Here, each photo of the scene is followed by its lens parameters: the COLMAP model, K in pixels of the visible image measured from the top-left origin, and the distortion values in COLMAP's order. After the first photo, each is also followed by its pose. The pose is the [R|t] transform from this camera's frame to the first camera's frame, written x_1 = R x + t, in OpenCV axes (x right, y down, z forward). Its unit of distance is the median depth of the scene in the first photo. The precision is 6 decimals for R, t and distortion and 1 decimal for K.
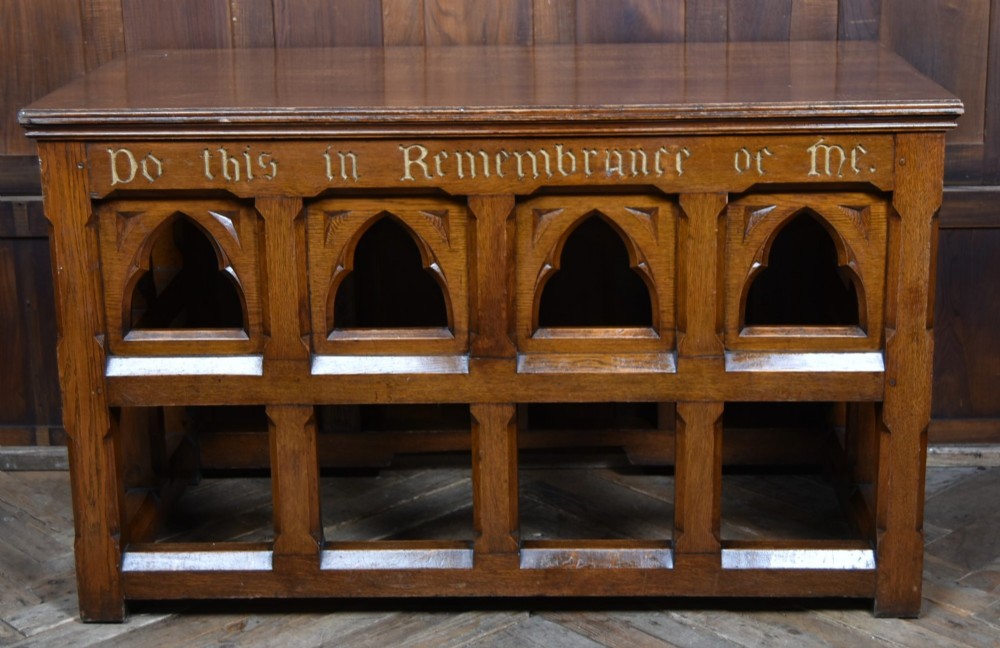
lens RADIAL K [[1723.1, 0, 520.4], [0, 1723.1, 281.1], [0, 0, 1]] dist [-0.003179, 0.000000]
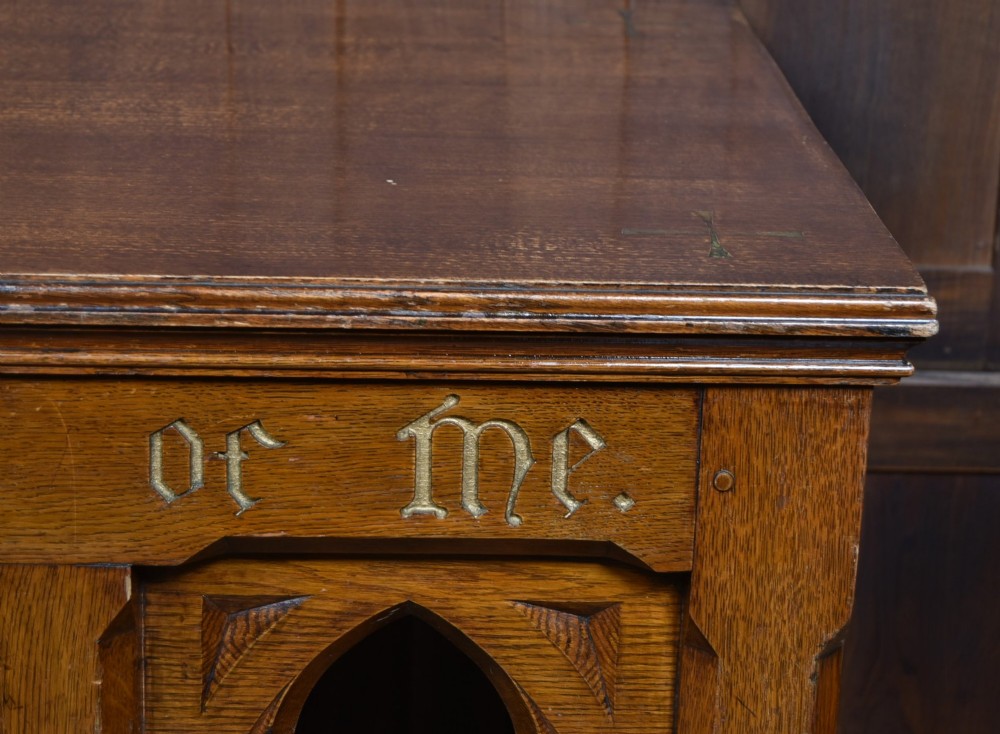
lens RADIAL K [[2249.7, 0, 533.0], [0, 2249.7, 372.7], [0, 0, 1]] dist [0.021696, 0.000000]
pose [[0.997105, 0.025081, 0.071783, 0.156143], [-0.030280, 0.996924, 0.072283, -0.110657], [-0.069750, -0.074247, 0.994798, 0.602390]]
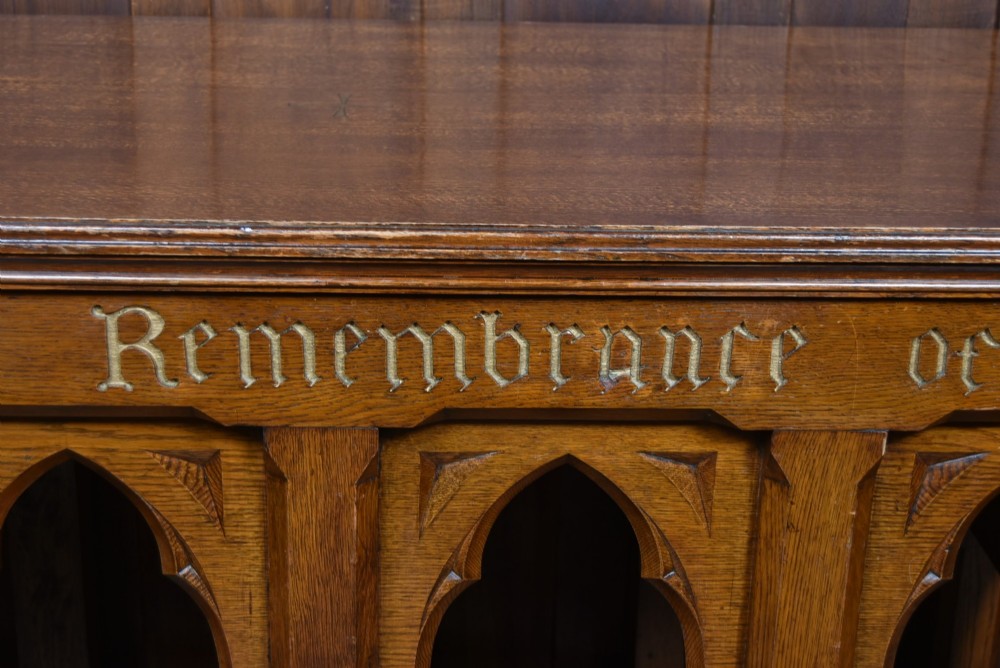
lens RADIAL K [[1706.2, 0, 497.2], [0, 1706.2, 336.2], [0, 0, 1]] dist [-0.005178, 0.000000]
pose [[0.997835, 0.015346, 0.063952, -0.001372], [-0.020779, 0.996149, 0.085181, -0.104960], [-0.062398, -0.086326, 0.994311, 0.579820]]
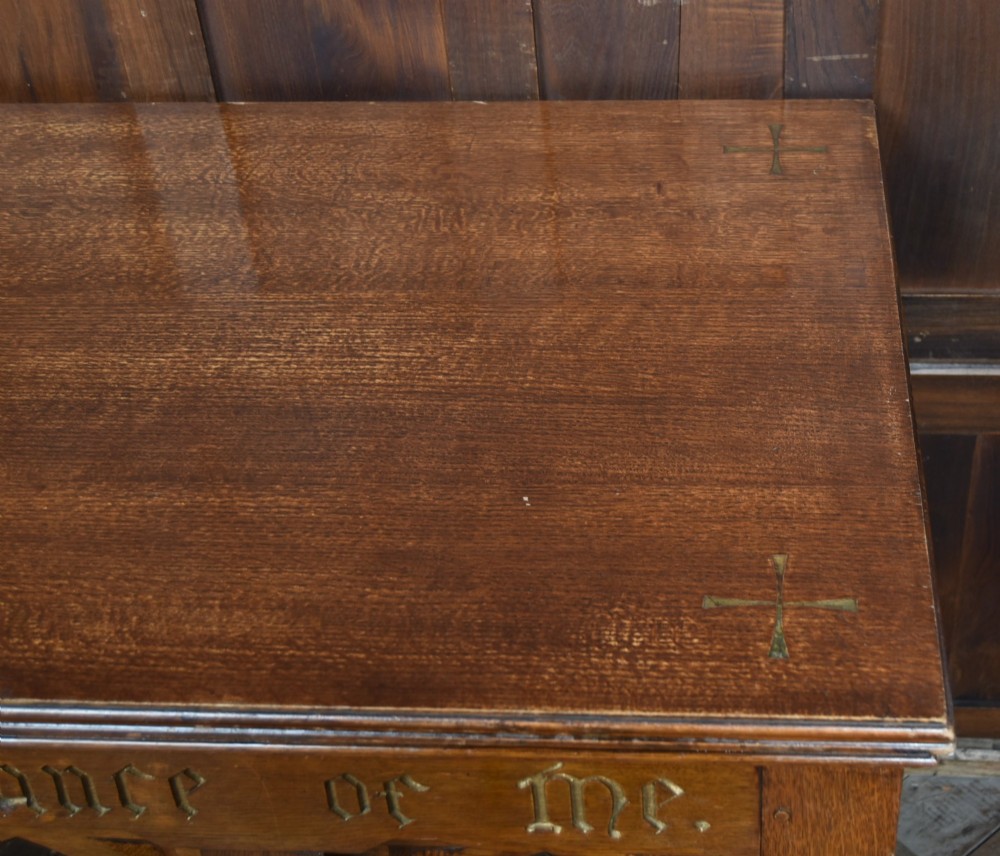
lens RADIAL K [[1597.8, 0, 630.9], [0, 1597.8, 433.2], [0, 0, 1]] dist [-0.027209, 0.000000]
pose [[0.998926, 0.009483, -0.045350, 0.197824], [0.008614, 0.923745, 0.382912, -0.263499], [0.045523, -0.382892, 0.922671, 0.696926]]
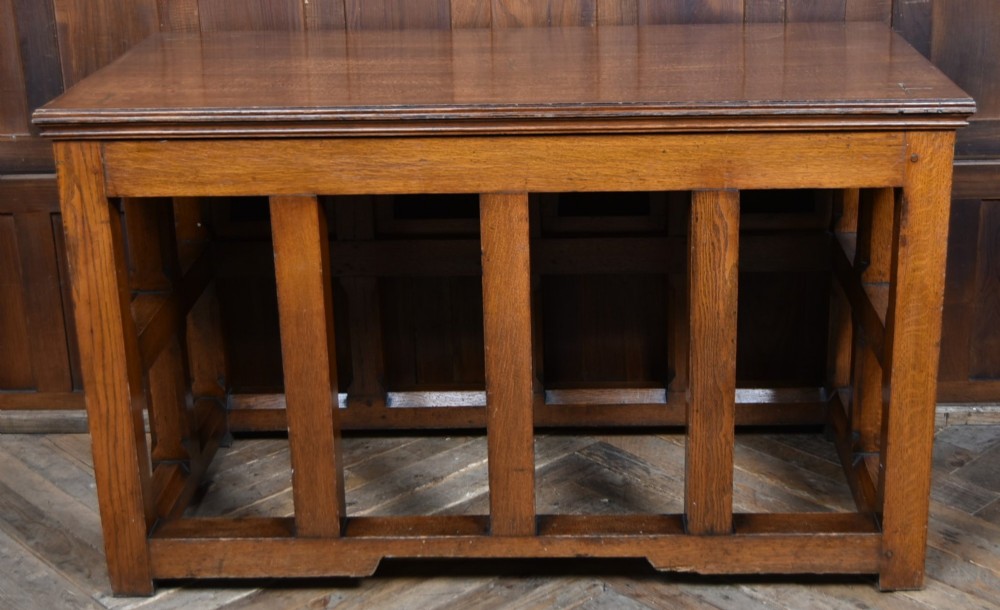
lens RADIAL K [[1515.1, 0, 546.1], [0, 1515.1, 248.1], [0, 0, 1]] dist [-0.001067, 0.000000]
pose [[0.999961, -0.005969, 0.006546, -0.035886], [0.005696, 0.999144, 0.040977, -0.050292], [-0.006785, -0.040938, 0.999139, 0.107487]]
